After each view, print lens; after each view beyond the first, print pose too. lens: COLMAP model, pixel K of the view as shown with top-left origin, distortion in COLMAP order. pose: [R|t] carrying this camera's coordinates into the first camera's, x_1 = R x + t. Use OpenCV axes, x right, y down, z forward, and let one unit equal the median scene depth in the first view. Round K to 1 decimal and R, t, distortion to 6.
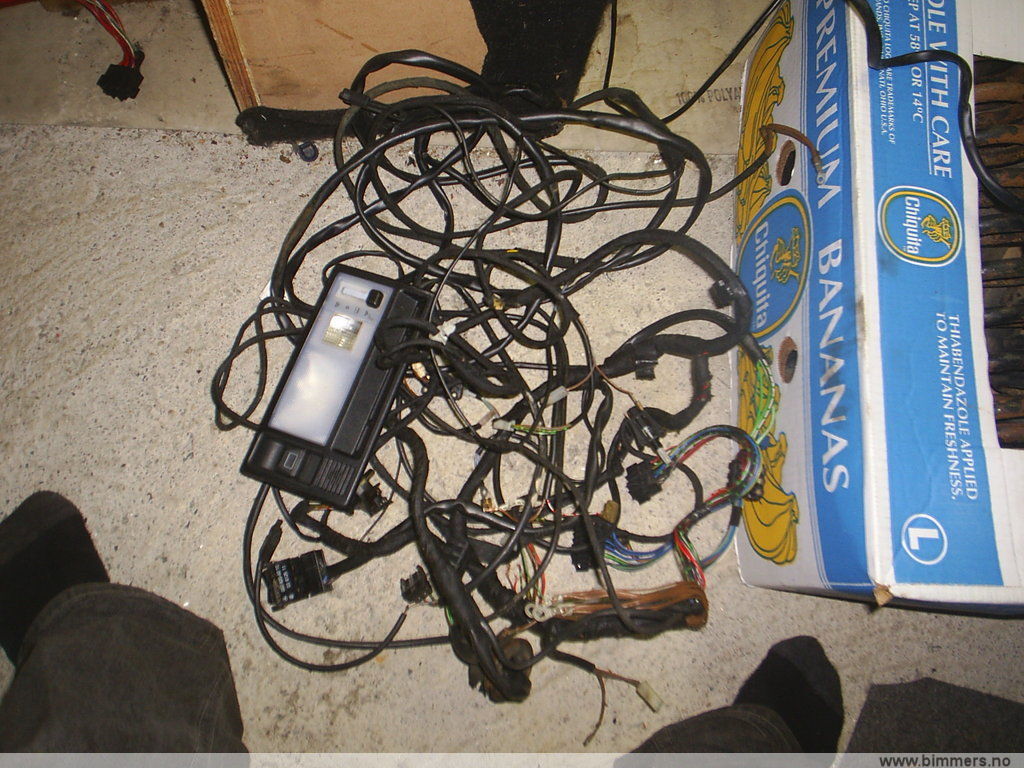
lens RADIAL K [[901.7, 0, 508.2], [0, 901.7, 363.8], [0, 0, 1]] dist [0.108975, -0.235873]
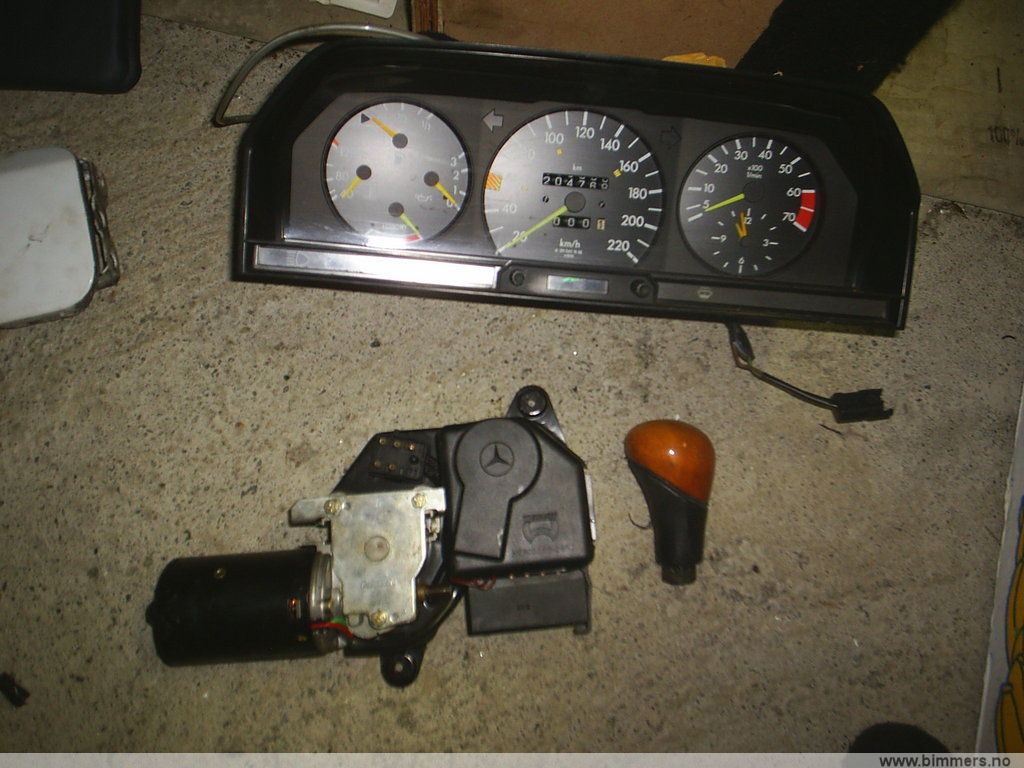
lens RADIAL K [[901.7, 0, 515.4], [0, 901.7, 363.7], [0, 0, 1]] dist [0.108975, -0.235873]
pose [[0.977477, 0.196016, -0.078204, -0.104768], [-0.197515, 0.980228, -0.011840, -0.030627], [0.074337, 0.027020, 0.996867, 0.283965]]
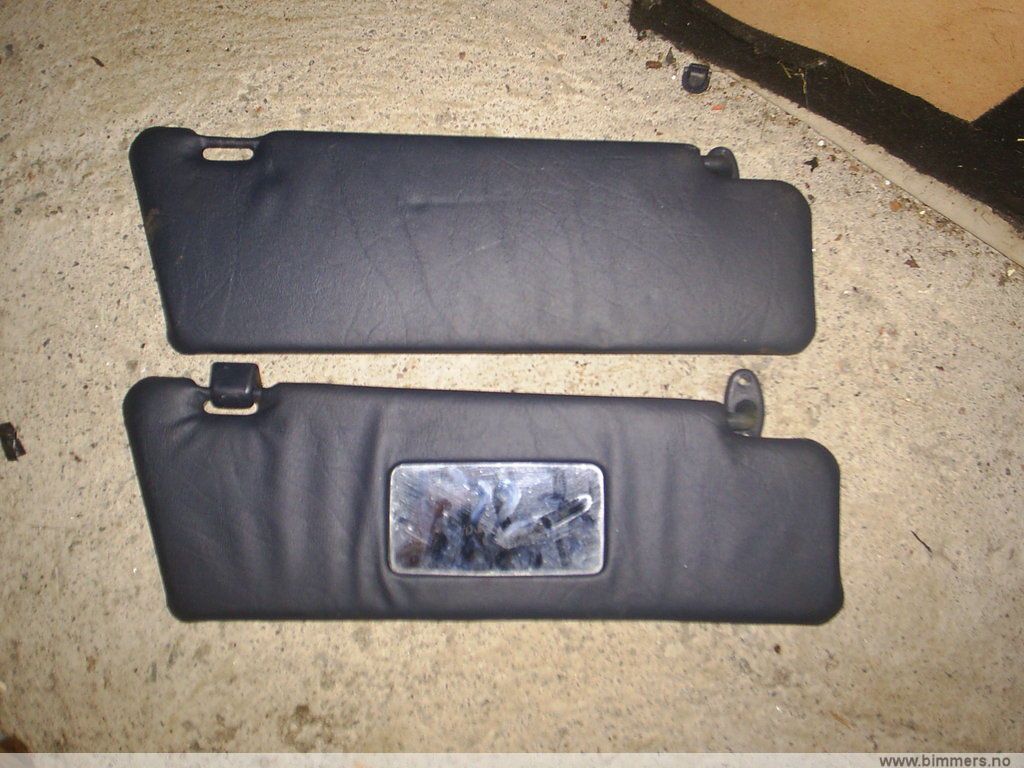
lens RADIAL K [[901.7, 0, 517.5], [0, 901.7, 362.5], [0, 0, 1]] dist [0.108975, -0.235873]
pose [[0.809889, 0.556262, -0.186152, -0.084253], [-0.557144, 0.828753, 0.052537, -0.016285], [0.183498, 0.061165, 0.981115, 0.343127]]
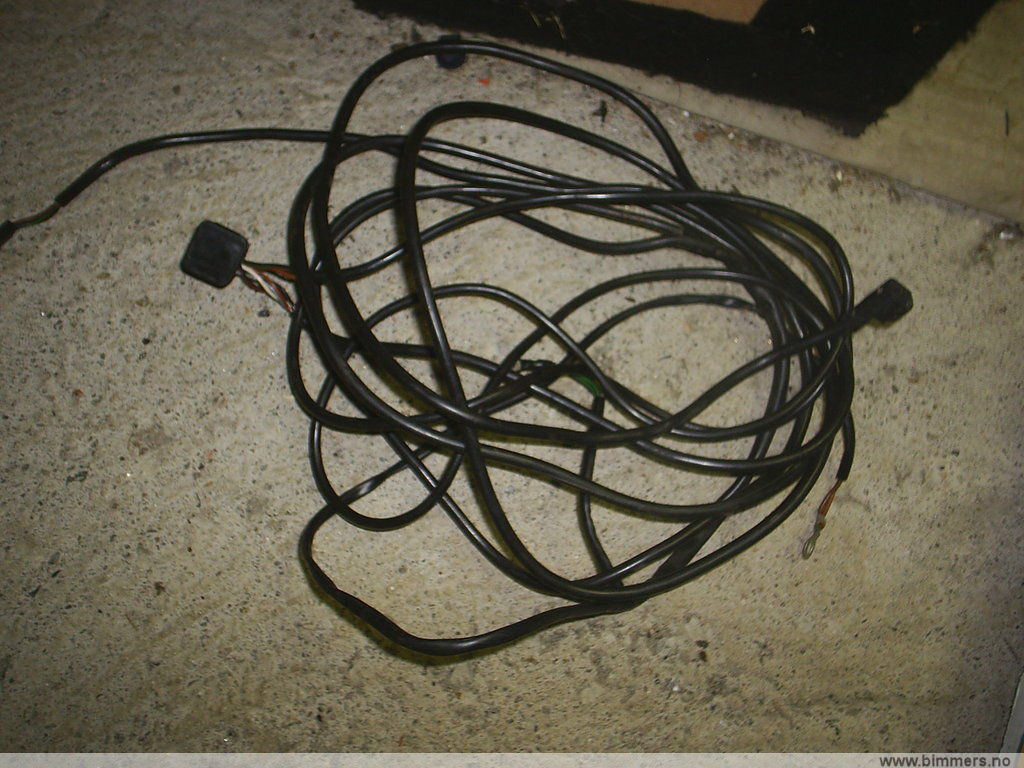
lens RADIAL K [[901.7, 0, 511.6], [0, 901.7, 367.3], [0, 0, 1]] dist [0.108975, -0.235873]
pose [[0.941840, 0.316454, -0.113112, -0.046336], [-0.316817, 0.948364, 0.015233, -0.059803], [0.112092, 0.021489, 0.993466, 0.446041]]
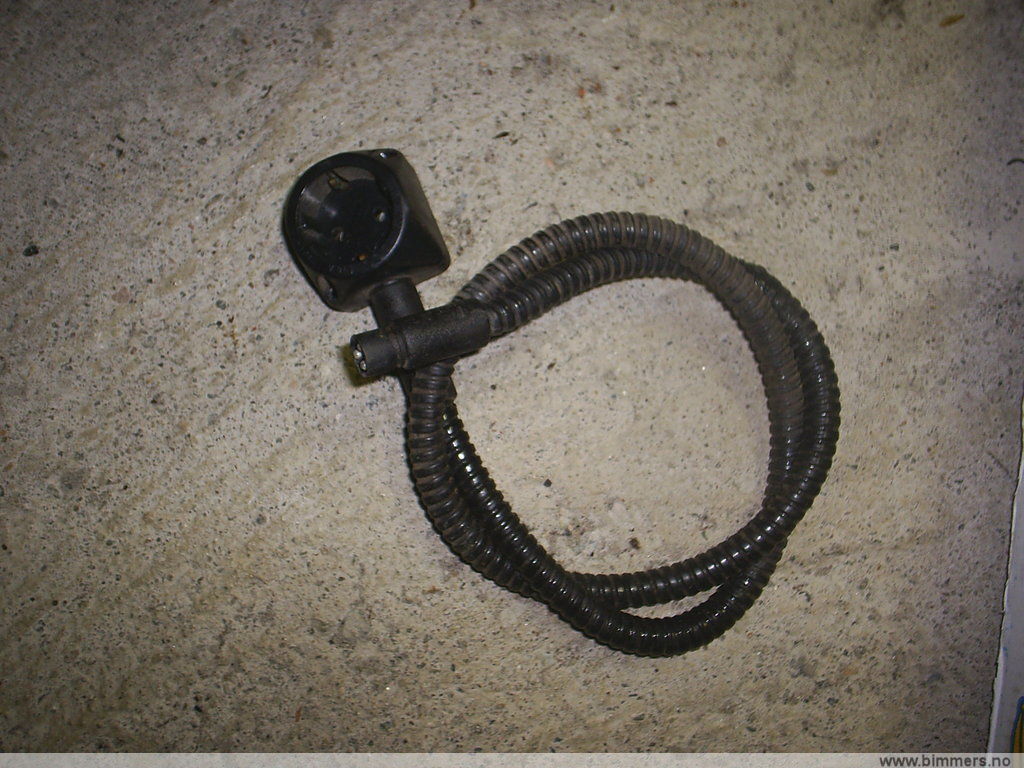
lens RADIAL K [[904.4, 0, 508.0], [0, 904.4, 361.3], [0, 0, 1]] dist [0.099683, -0.210953]
pose [[0.987774, 0.125631, -0.092301, 0.027087], [-0.116618, 0.988399, 0.097305, -0.051762], [0.103455, -0.085352, 0.990965, 0.557881]]
